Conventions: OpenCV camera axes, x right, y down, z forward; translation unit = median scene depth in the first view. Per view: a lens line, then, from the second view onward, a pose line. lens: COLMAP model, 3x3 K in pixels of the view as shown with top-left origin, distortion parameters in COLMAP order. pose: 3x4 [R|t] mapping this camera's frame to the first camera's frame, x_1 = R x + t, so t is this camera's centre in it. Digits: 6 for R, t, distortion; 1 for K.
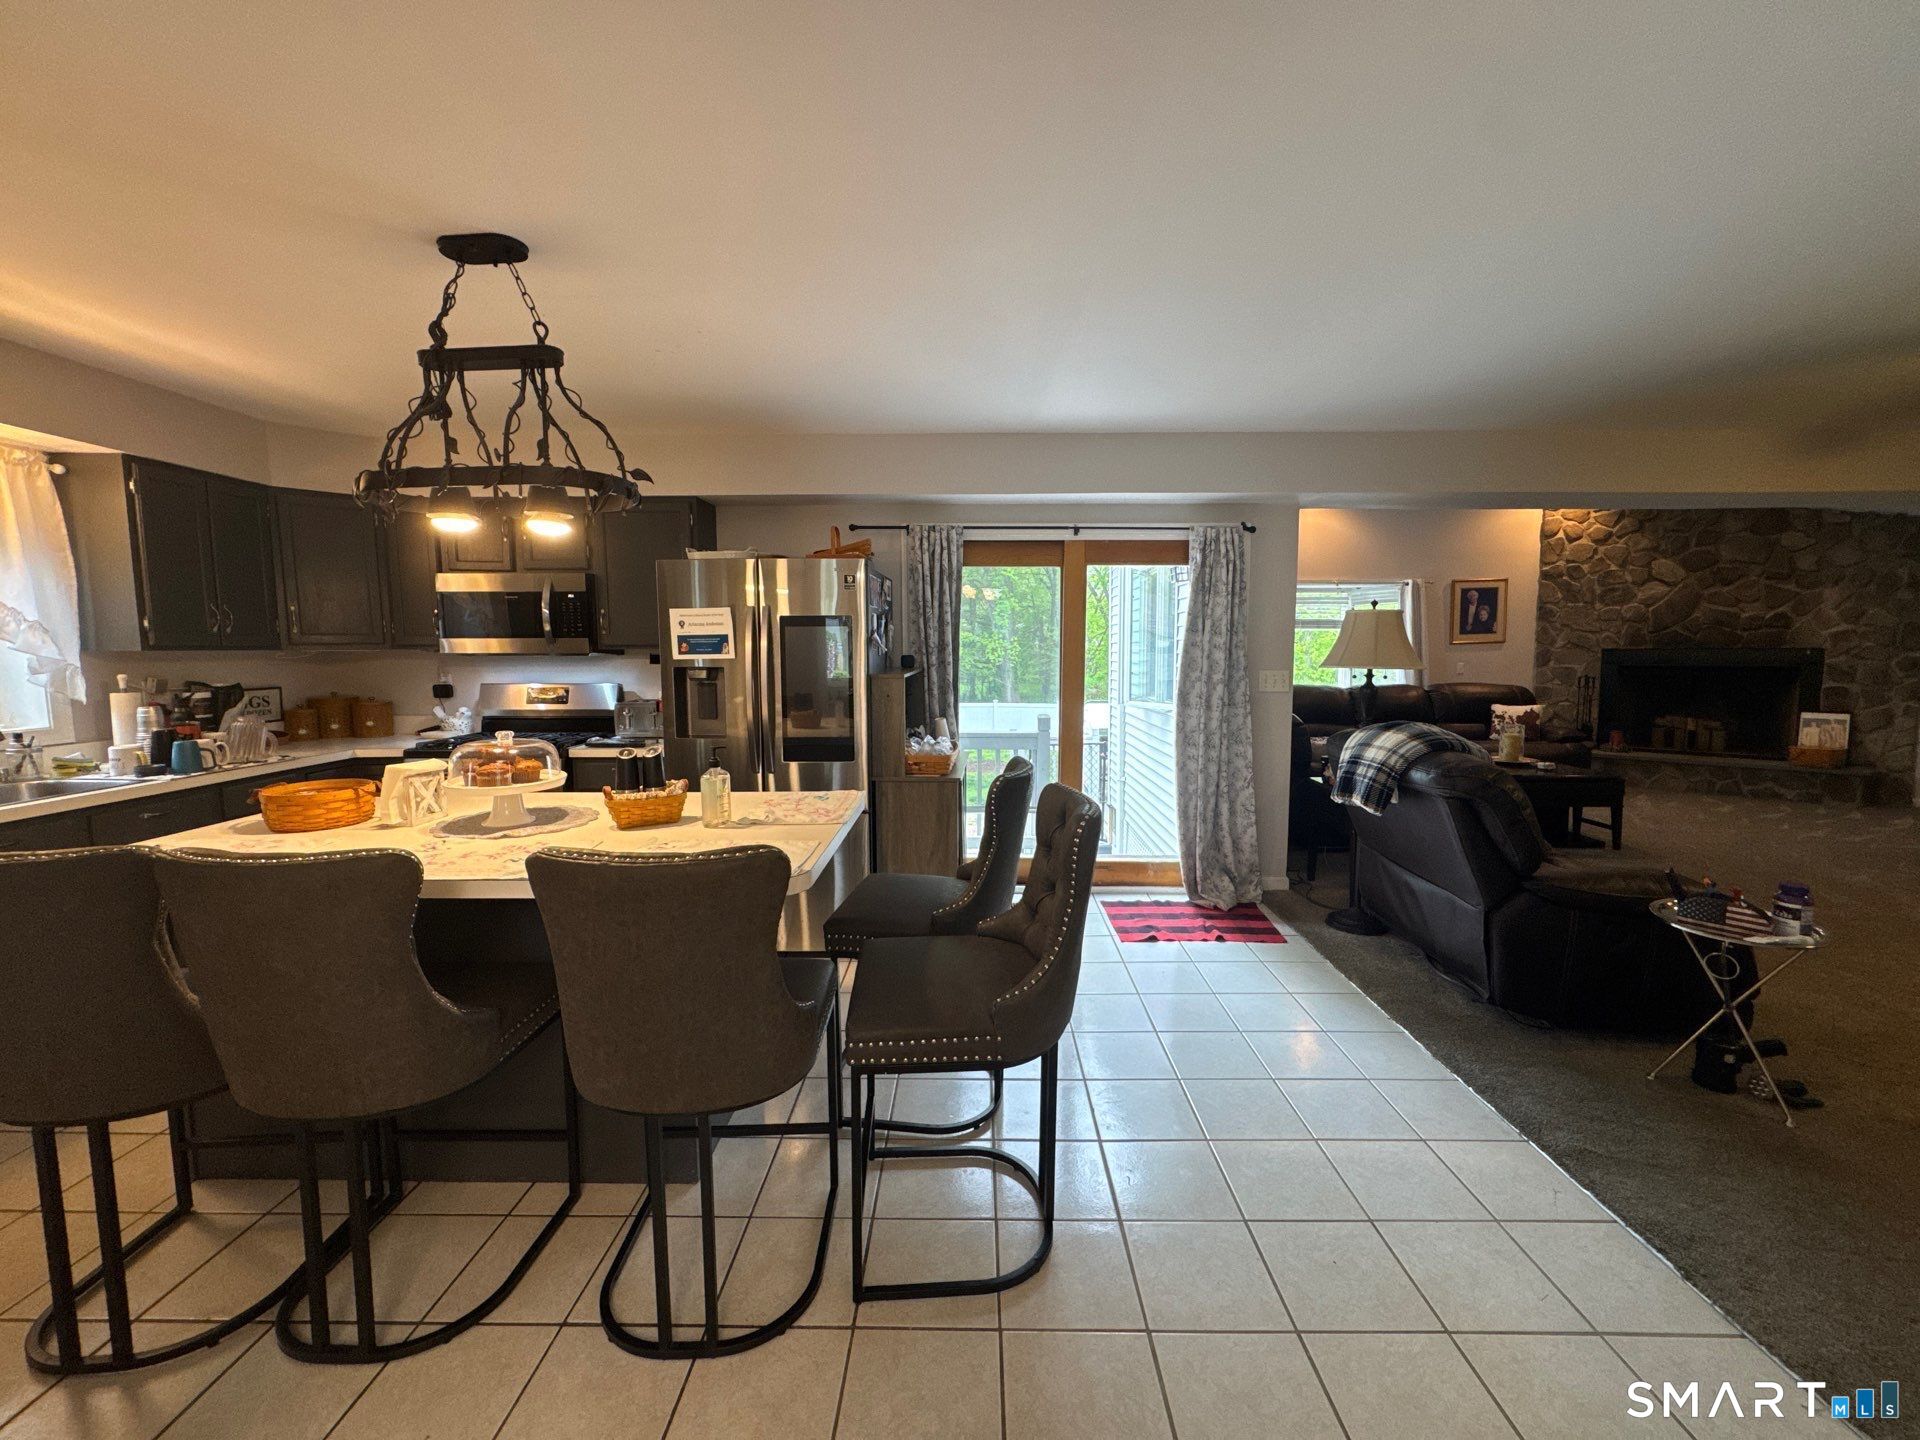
lens RADIAL K [[763.3, 0, 961.2], [0, 763.3, 716.3], [0, 0, 1]] dist [-0.002019, 0.000525]
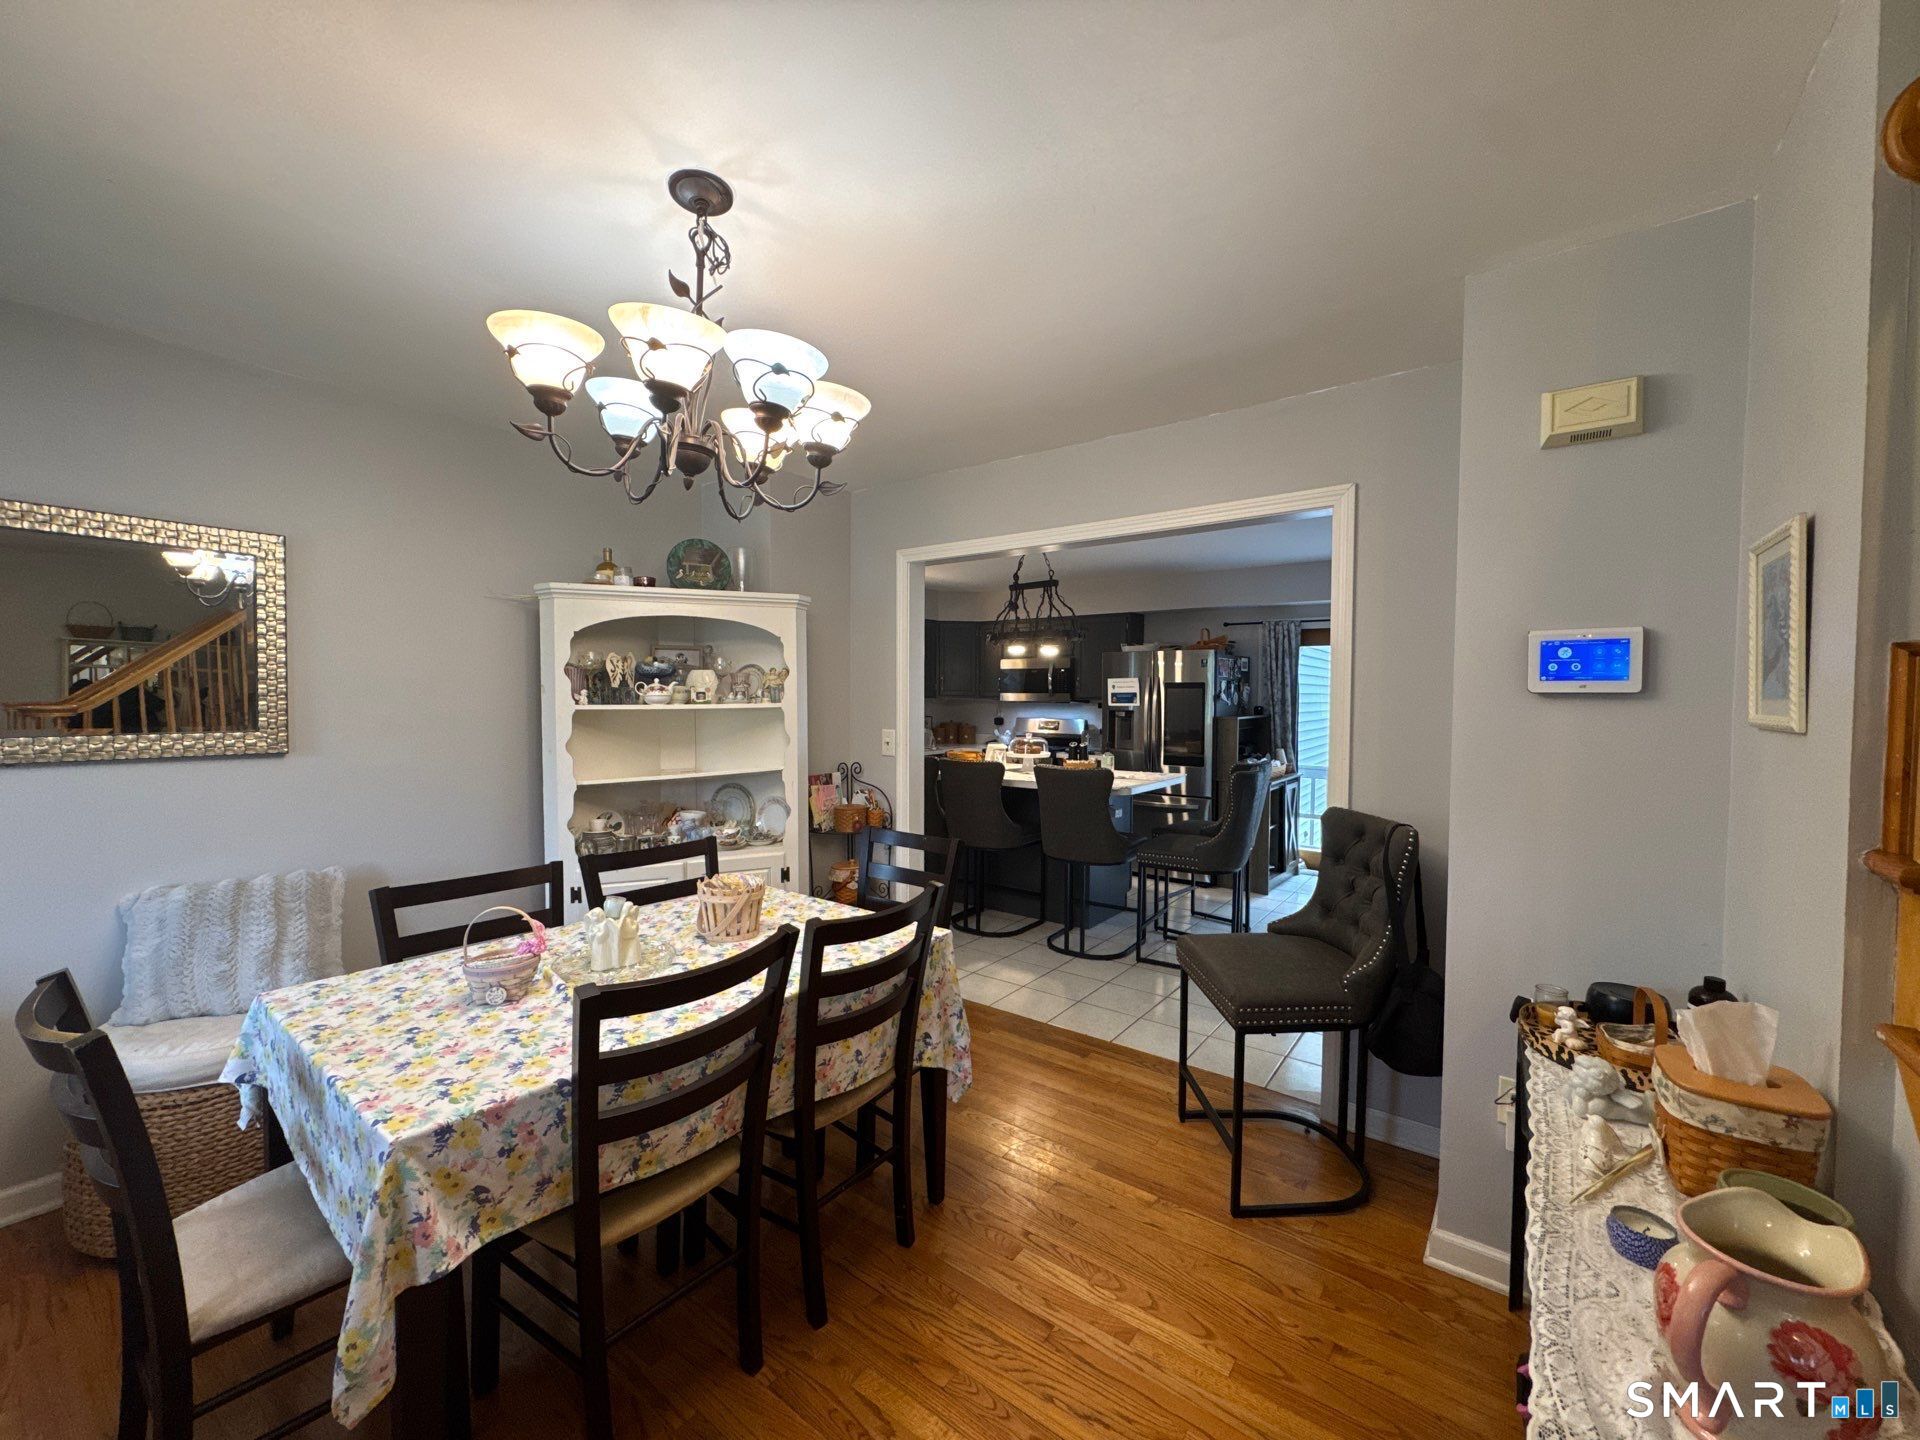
lens RADIAL K [[763.3, 0, 957.0], [0, 763.3, 707.6], [0, 0, 1]] dist [-0.002019, 0.000525]
pose [[0.809567, 0.019477, -0.586705, 0.333842], [-0.065883, 0.996150, -0.057840, 0.049370], [0.583319, 0.085479, 0.807733, -0.575017]]
